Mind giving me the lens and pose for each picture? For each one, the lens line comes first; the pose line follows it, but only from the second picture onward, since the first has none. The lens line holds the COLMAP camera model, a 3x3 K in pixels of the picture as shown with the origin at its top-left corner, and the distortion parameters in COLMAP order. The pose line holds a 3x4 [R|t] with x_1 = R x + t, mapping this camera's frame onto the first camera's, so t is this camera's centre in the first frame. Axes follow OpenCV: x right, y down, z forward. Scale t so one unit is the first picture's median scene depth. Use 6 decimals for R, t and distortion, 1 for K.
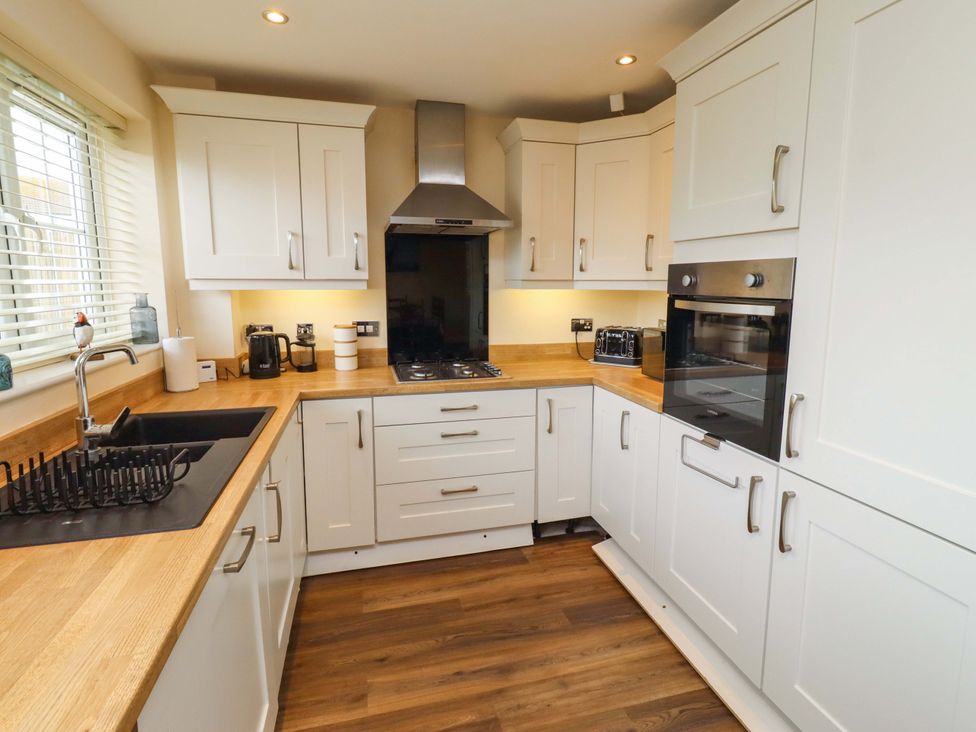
lens RADIAL K [[507.6, 0, 494.8], [0, 507.6, 348.9], [0, 0, 1]] dist [0.003521, -0.000269]
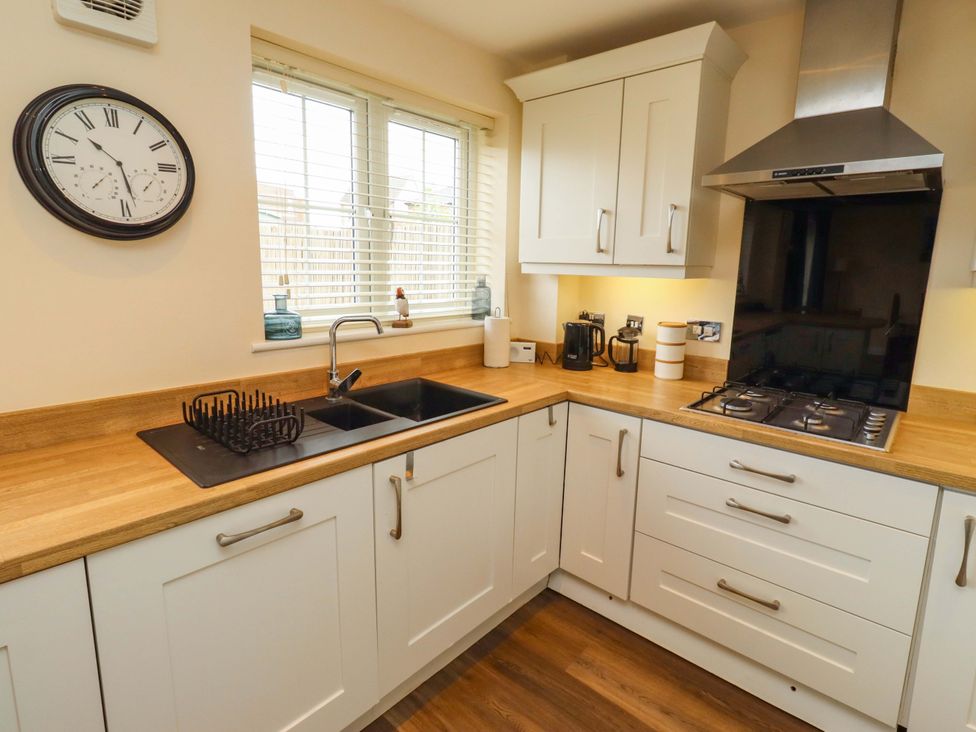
lens RADIAL K [[507.6, 0, 494.8], [0, 507.6, 348.9], [0, 0, 1]] dist [0.003521, -0.000269]
pose [[0.554734, 0.147451, -0.818858, 0.239007], [-0.130627, 0.987401, 0.089308, -0.046294], [0.821710, 0.057423, 0.567006, 0.358486]]
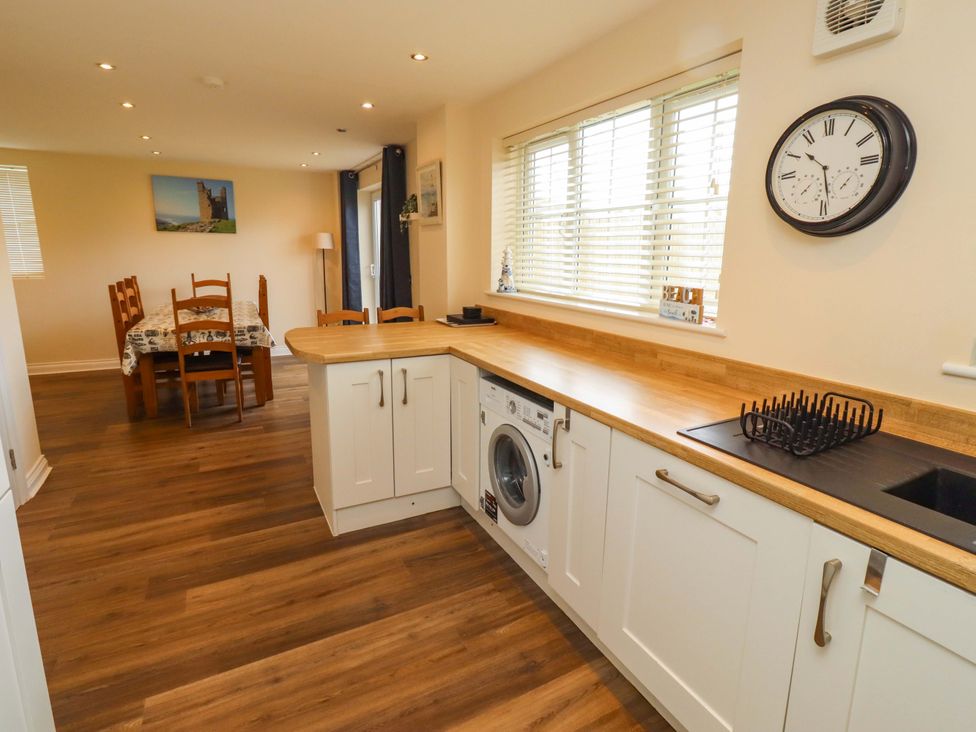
lens RADIAL K [[502.1, 0, 488.3], [0, 502.1, 345.3], [0, 0, 1]] dist [0.001492, 0.000166]
pose [[-0.972239, 0.033040, -0.231644, 0.082672], [-0.042417, 0.948693, 0.313341, -0.108646], [0.230111, 0.314468, -0.920955, 0.832315]]
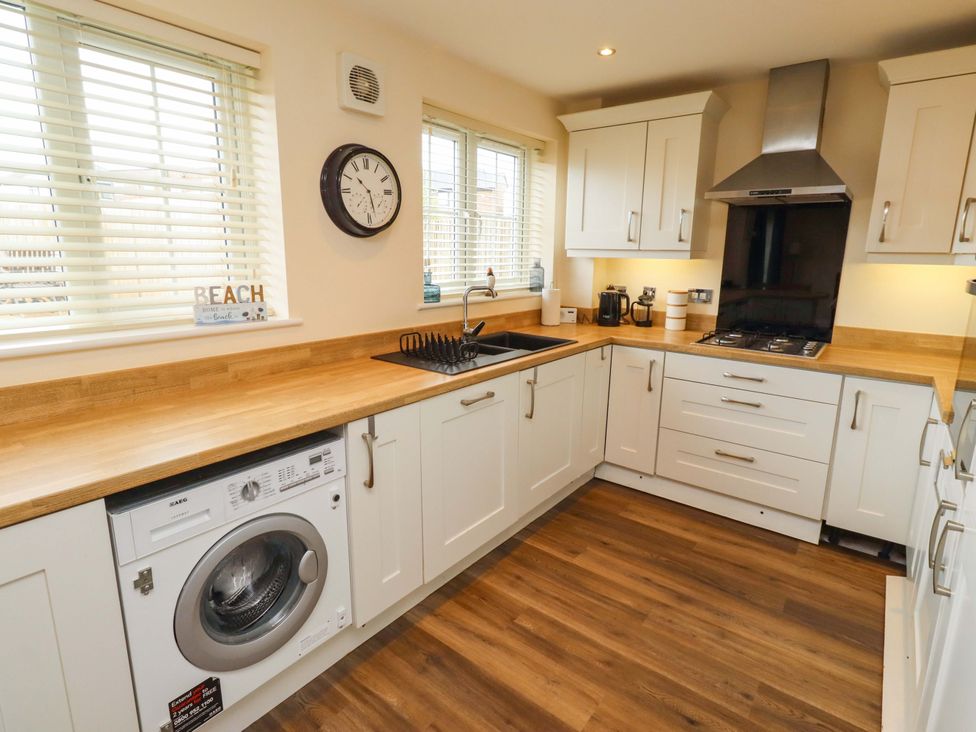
lens RADIAL K [[507.6, 0, 494.8], [0, 507.6, 348.9], [0, 0, 1]] dist [0.003521, -0.000269]
pose [[0.606804, 0.158521, -0.778884, 0.413432], [-0.118108, 0.987015, 0.108866, 0.007877], [0.786028, 0.025932, 0.617647, -0.031576]]
